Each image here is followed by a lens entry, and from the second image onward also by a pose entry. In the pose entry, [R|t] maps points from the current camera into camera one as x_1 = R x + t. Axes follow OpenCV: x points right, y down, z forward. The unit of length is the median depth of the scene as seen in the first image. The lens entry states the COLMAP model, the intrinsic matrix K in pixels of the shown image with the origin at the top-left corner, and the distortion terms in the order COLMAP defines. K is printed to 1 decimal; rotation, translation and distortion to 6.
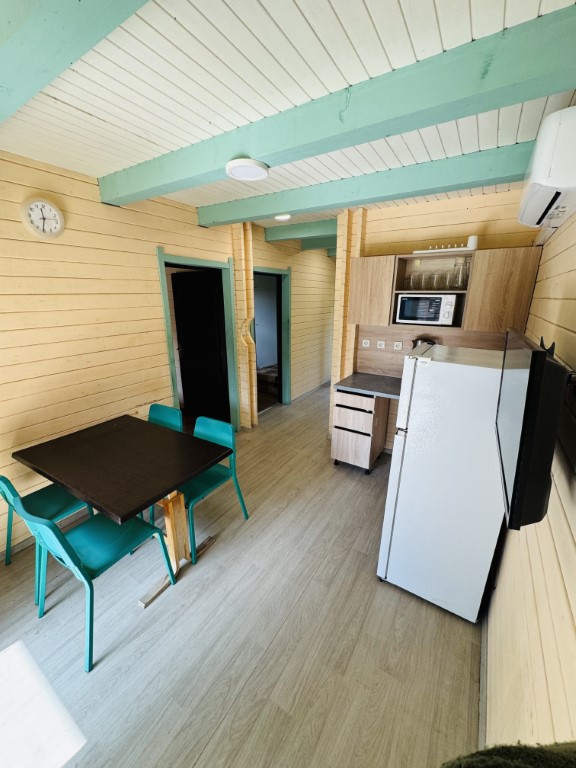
lens RADIAL K [[306.2, 0, 288.0], [0, 306.2, 384.0], [0, 0, 1]] dist [-0.003446, 0.000614]
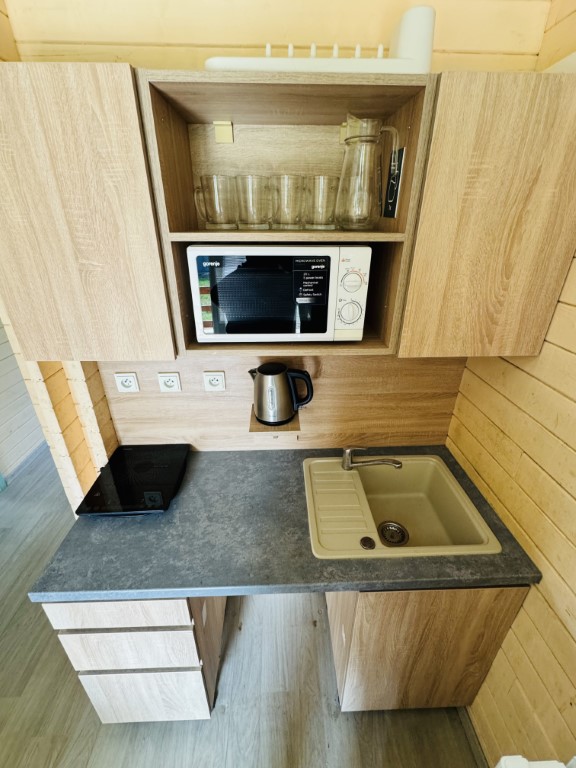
lens RADIAL K [[337.0, 0, 288.0], [0, 337.0, 384.0], [0, 0, 1]] dist [-0.001026, -0.000052]
pose [[0.822509, -0.248142, 0.511767, 0.263505], [0.160416, 0.964488, 0.209833, -0.232677], [-0.545661, -0.090494, 0.833105, 0.719091]]
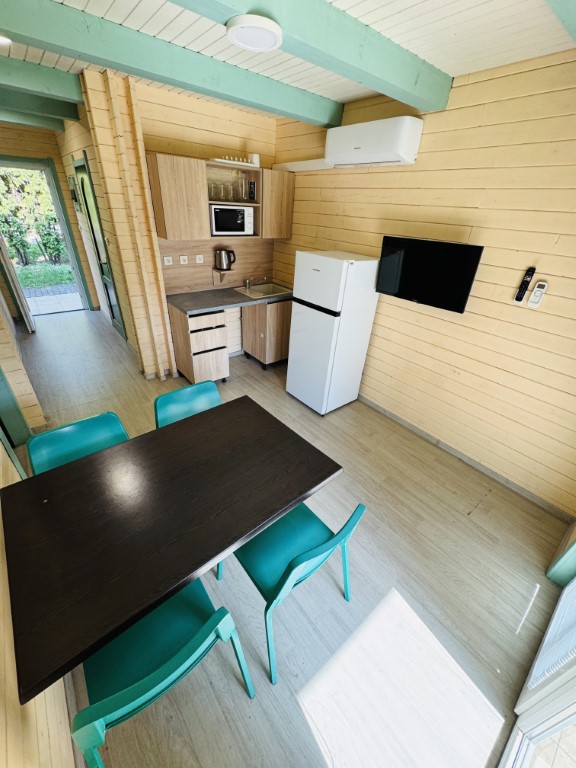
lens RADIAL K [[306.2, 0, 288.0], [0, 306.2, 384.0], [0, 0, 1]] dist [-0.003446, 0.000614]
pose [[0.311736, -0.468510, 0.826631, -0.715094], [0.215113, 0.882194, 0.418879, -0.143593], [-0.925498, 0.047240, 0.375794, 0.422646]]
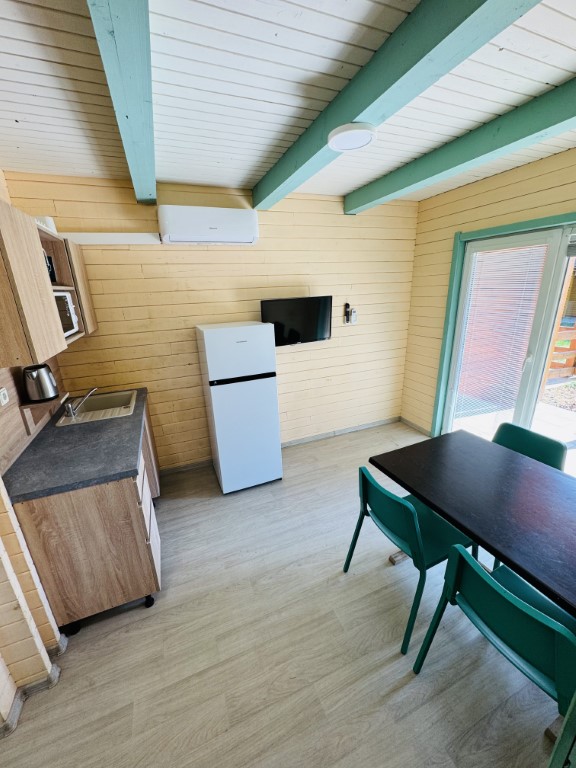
lens RADIAL K [[306.2, 0, 288.0], [0, 306.2, 384.0], [0, 0, 1]] dist [-0.003446, 0.000614]
pose [[-0.818780, -0.148431, 0.554588, -0.356370], [0.193655, 0.837979, 0.510186, -0.366959], [-0.540460, 0.525129, -0.657376, 1.270453]]
